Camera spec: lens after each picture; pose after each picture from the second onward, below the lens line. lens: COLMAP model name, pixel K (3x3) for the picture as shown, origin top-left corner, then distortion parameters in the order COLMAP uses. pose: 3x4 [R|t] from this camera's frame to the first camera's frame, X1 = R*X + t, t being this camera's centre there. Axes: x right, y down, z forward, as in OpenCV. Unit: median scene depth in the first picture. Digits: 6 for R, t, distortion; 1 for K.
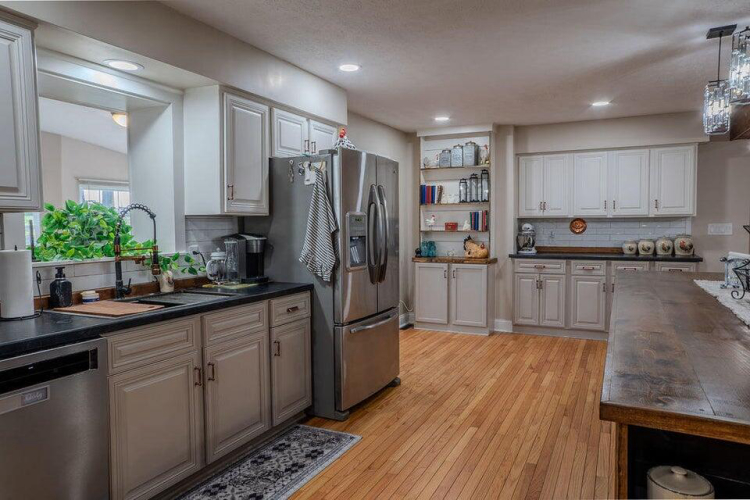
lens RADIAL K [[510.3, 0, 375.0], [0, 510.3, 250.0], [0, 0, 1]] dist [-0.057662, 0.084388]
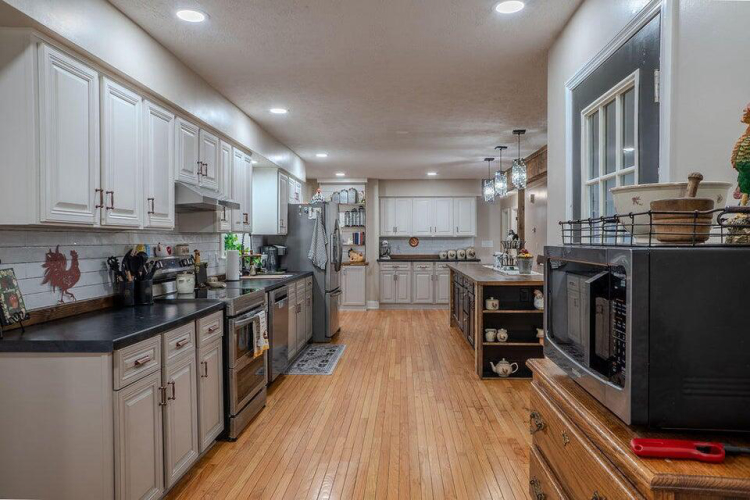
lens RADIAL K [[510.3, 0, 375.0], [0, 510.3, 250.0], [0, 0, 1]] dist [-0.057662, 0.084388]
pose [[0.920451, -0.002507, 0.390850, -0.378135], [0.016024, 0.999381, -0.031328, 0.029624], [-0.390529, 0.035099, 0.919921, -0.488789]]
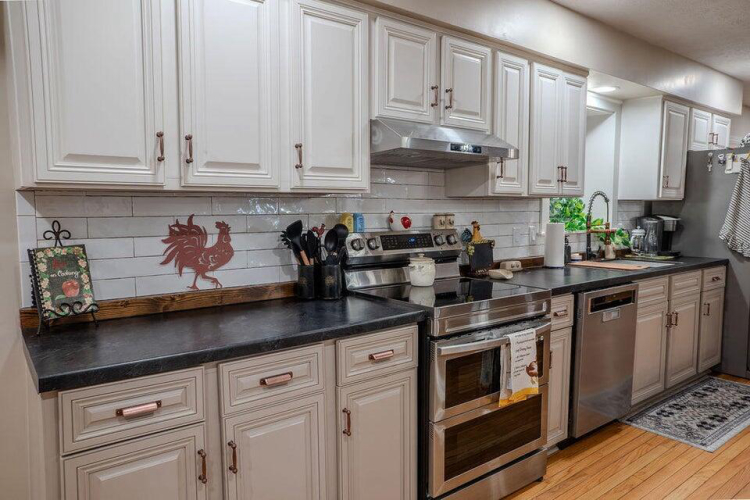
lens RADIAL K [[510.3, 0, 375.0], [0, 510.3, 250.0], [0, 0, 1]] dist [-0.057662, 0.084388]
pose [[0.898216, 0.044348, -0.437312, -0.198258], [-0.029572, 0.998740, 0.040543, 0.013278], [0.438559, -0.023484, 0.898396, -0.227406]]
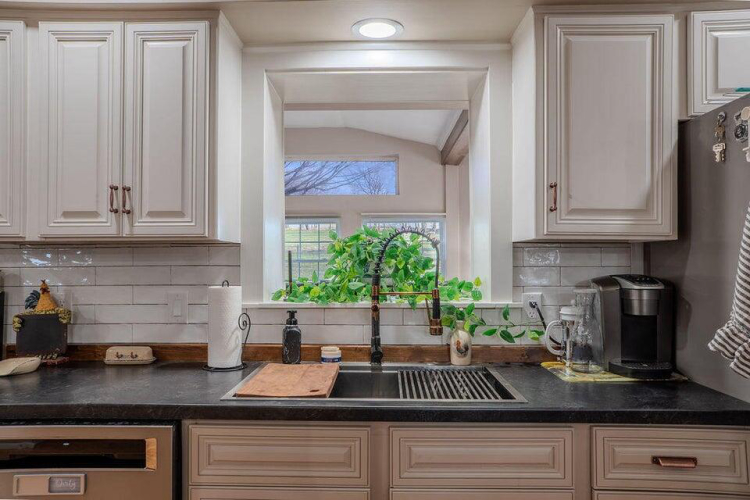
lens RADIAL K [[531.4, 0, 373.8], [0, 531.4, 246.0], [0, 0, 1]] dist [-0.062000, 0.093159]
pose [[0.417386, -0.012663, -0.908641, 0.072473], [-0.049047, 0.998132, -0.036440, -0.017691], [0.907405, 0.059775, 0.415985, 0.320153]]
